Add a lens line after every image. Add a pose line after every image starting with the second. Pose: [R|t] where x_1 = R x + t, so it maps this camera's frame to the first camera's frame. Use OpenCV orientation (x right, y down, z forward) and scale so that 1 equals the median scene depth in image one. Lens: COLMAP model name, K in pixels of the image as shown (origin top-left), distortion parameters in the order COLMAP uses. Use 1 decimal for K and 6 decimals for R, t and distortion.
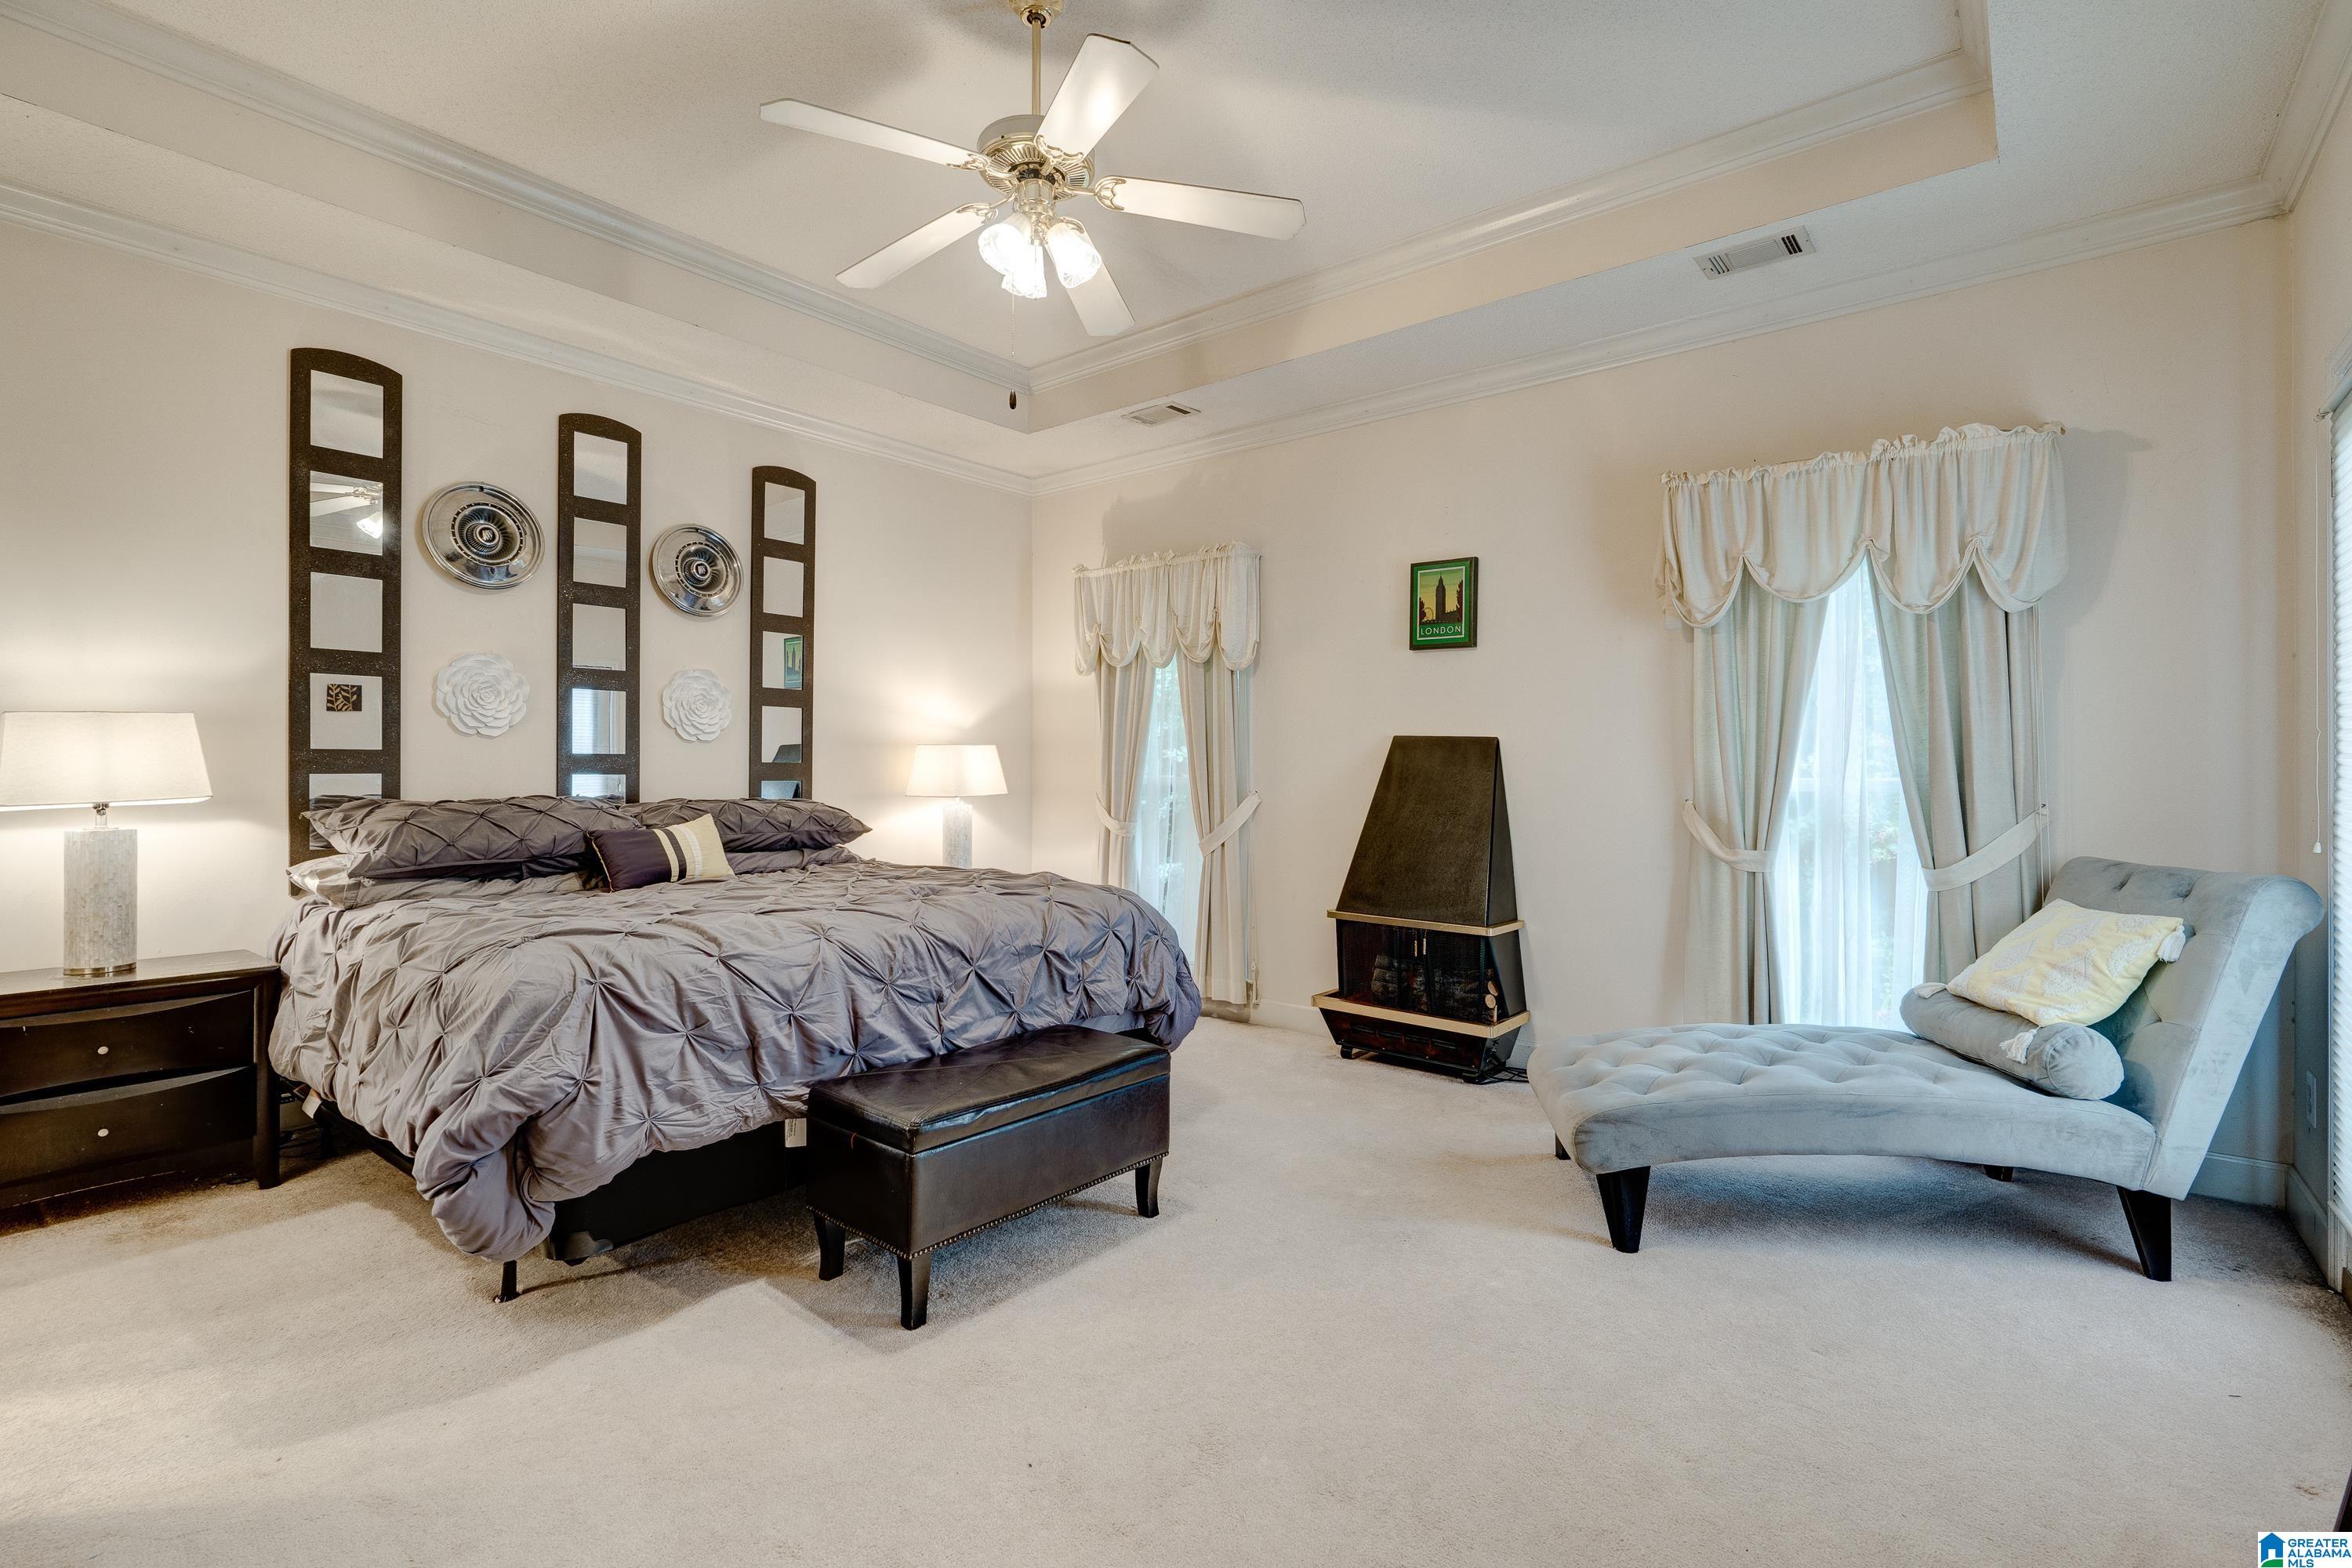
lens RADIAL K [[1084.1, 0, 1177.0], [0, 1084.1, 771.6], [0, 0, 1]] dist [-0.009842, 0.000464]
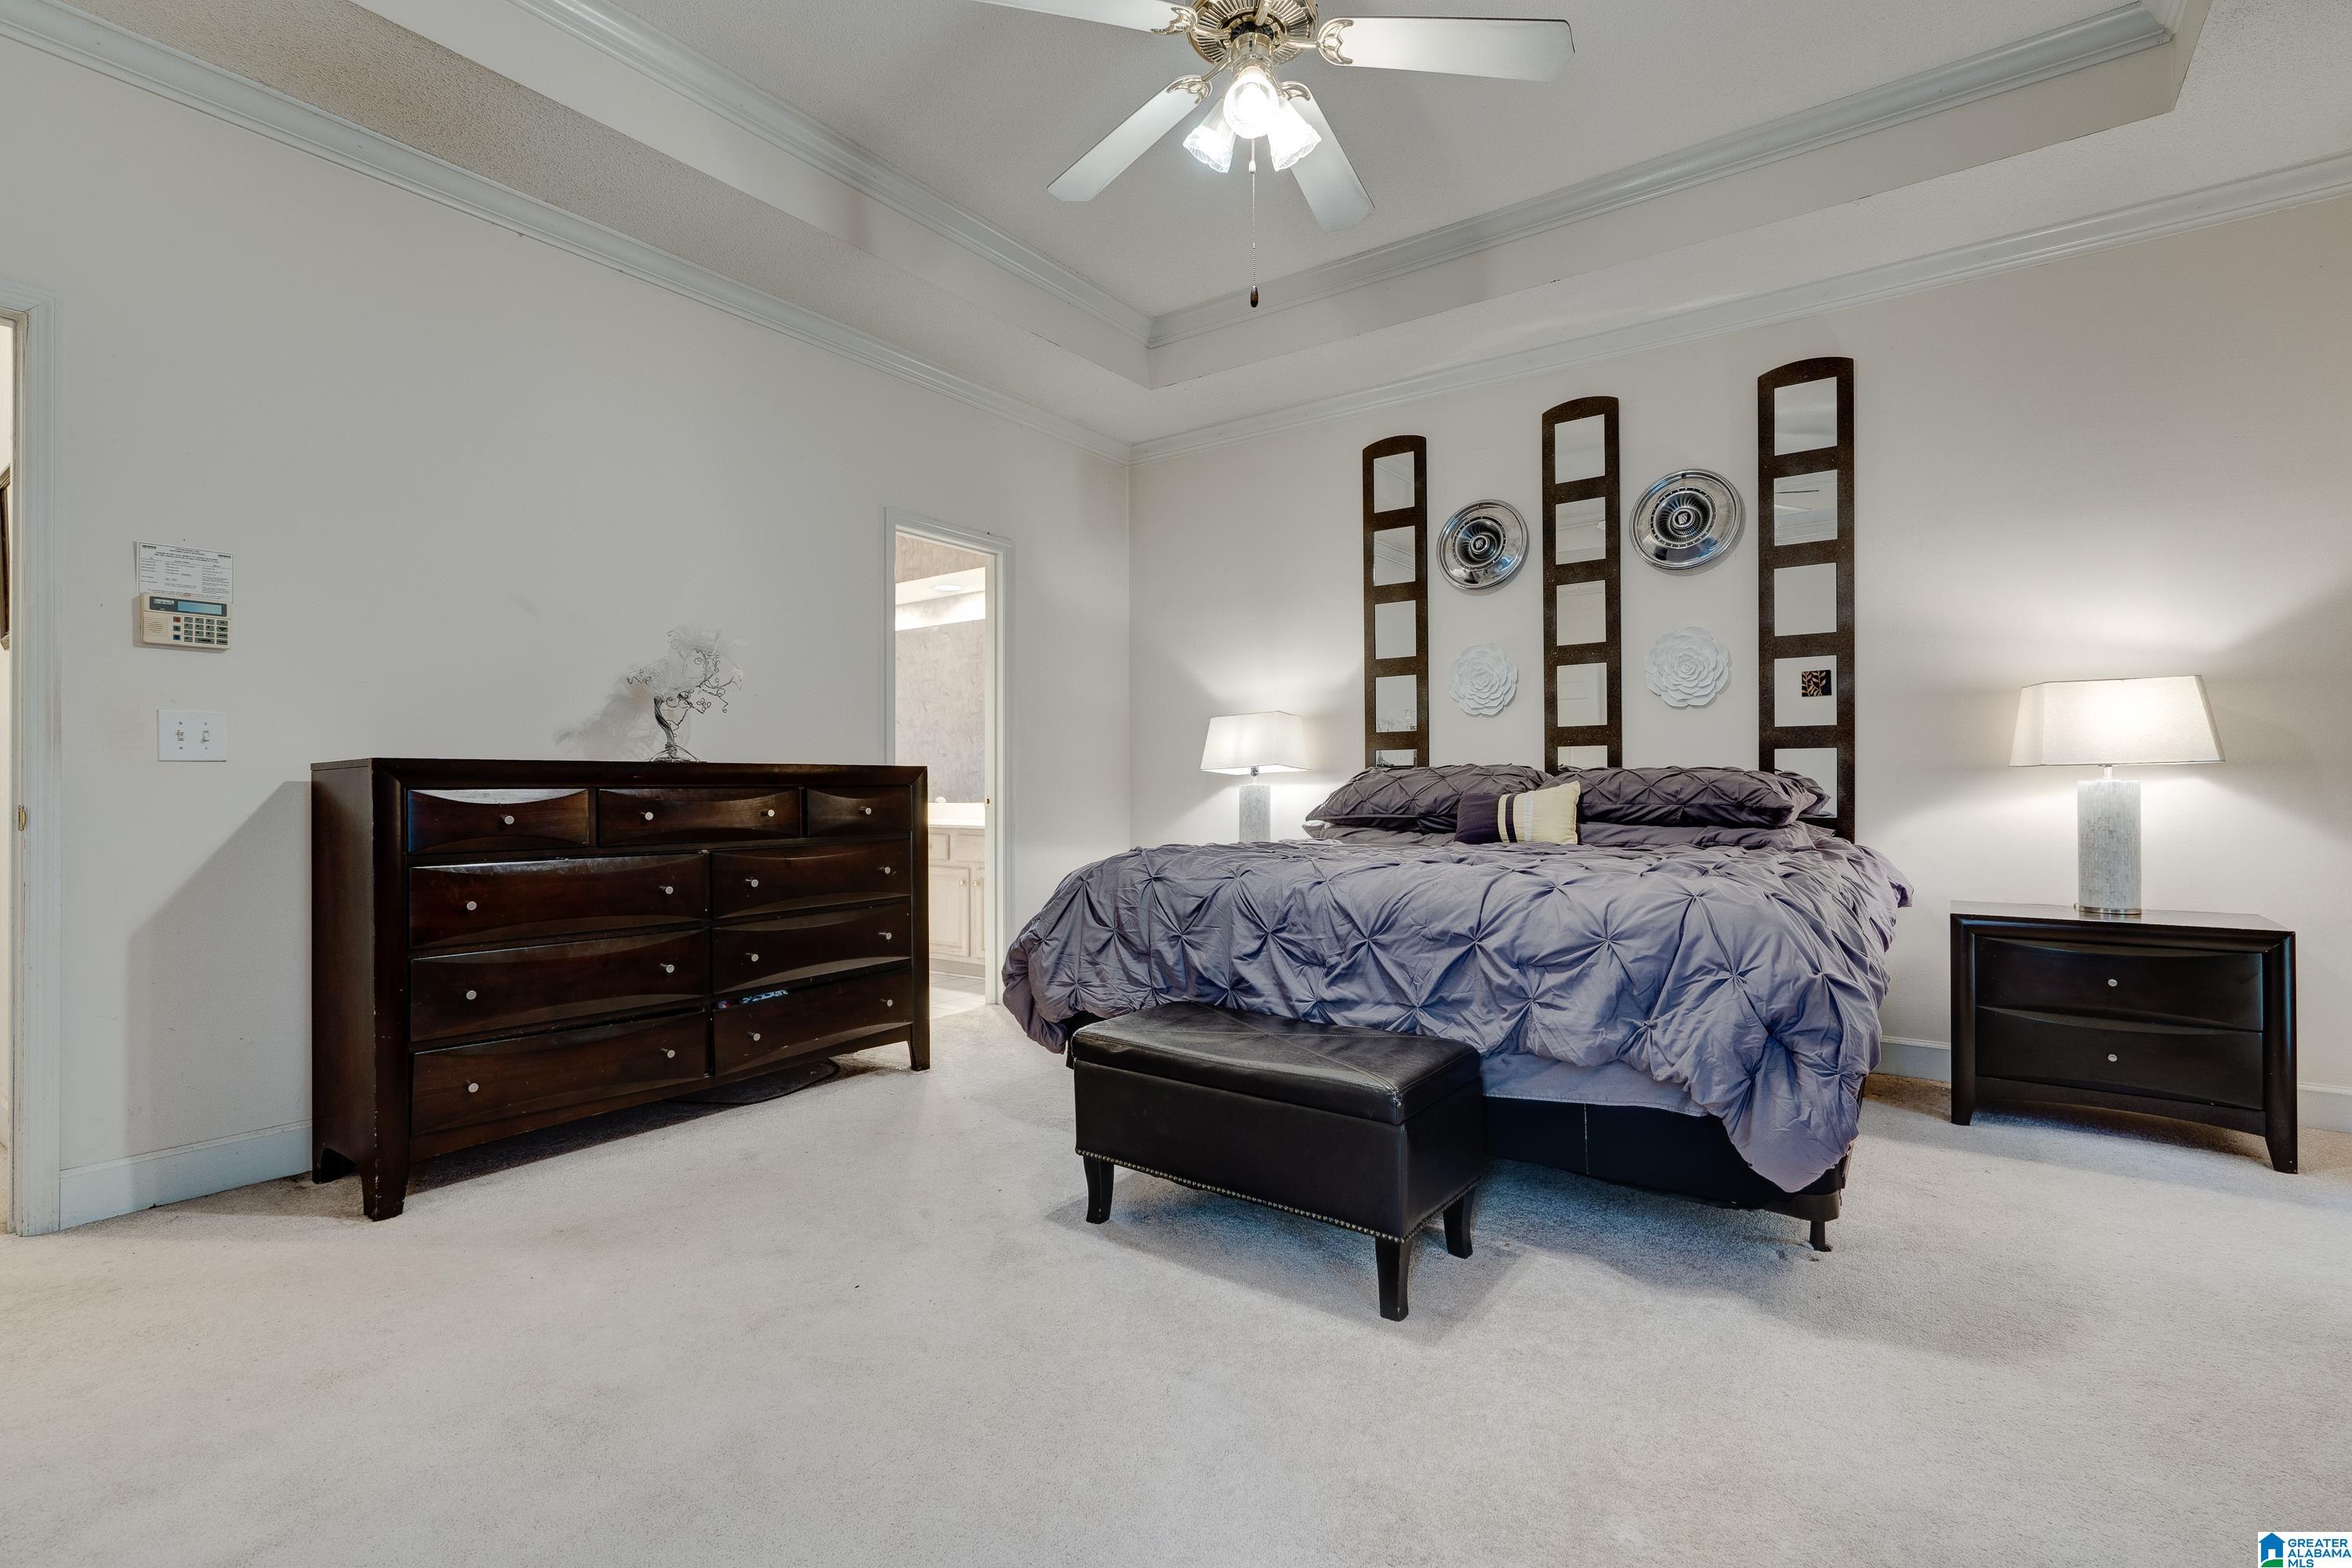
lens RADIAL K [[1084.1, 0, 1178.1], [0, 1084.1, 790.4], [0, 0, 1]] dist [-0.009842, 0.000464]
pose [[0.056661, 0.009450, -0.998349, 0.497010], [0.014495, 0.999842, 0.010287, 0.031331], [0.998288, -0.015054, 0.056515, 0.564693]]
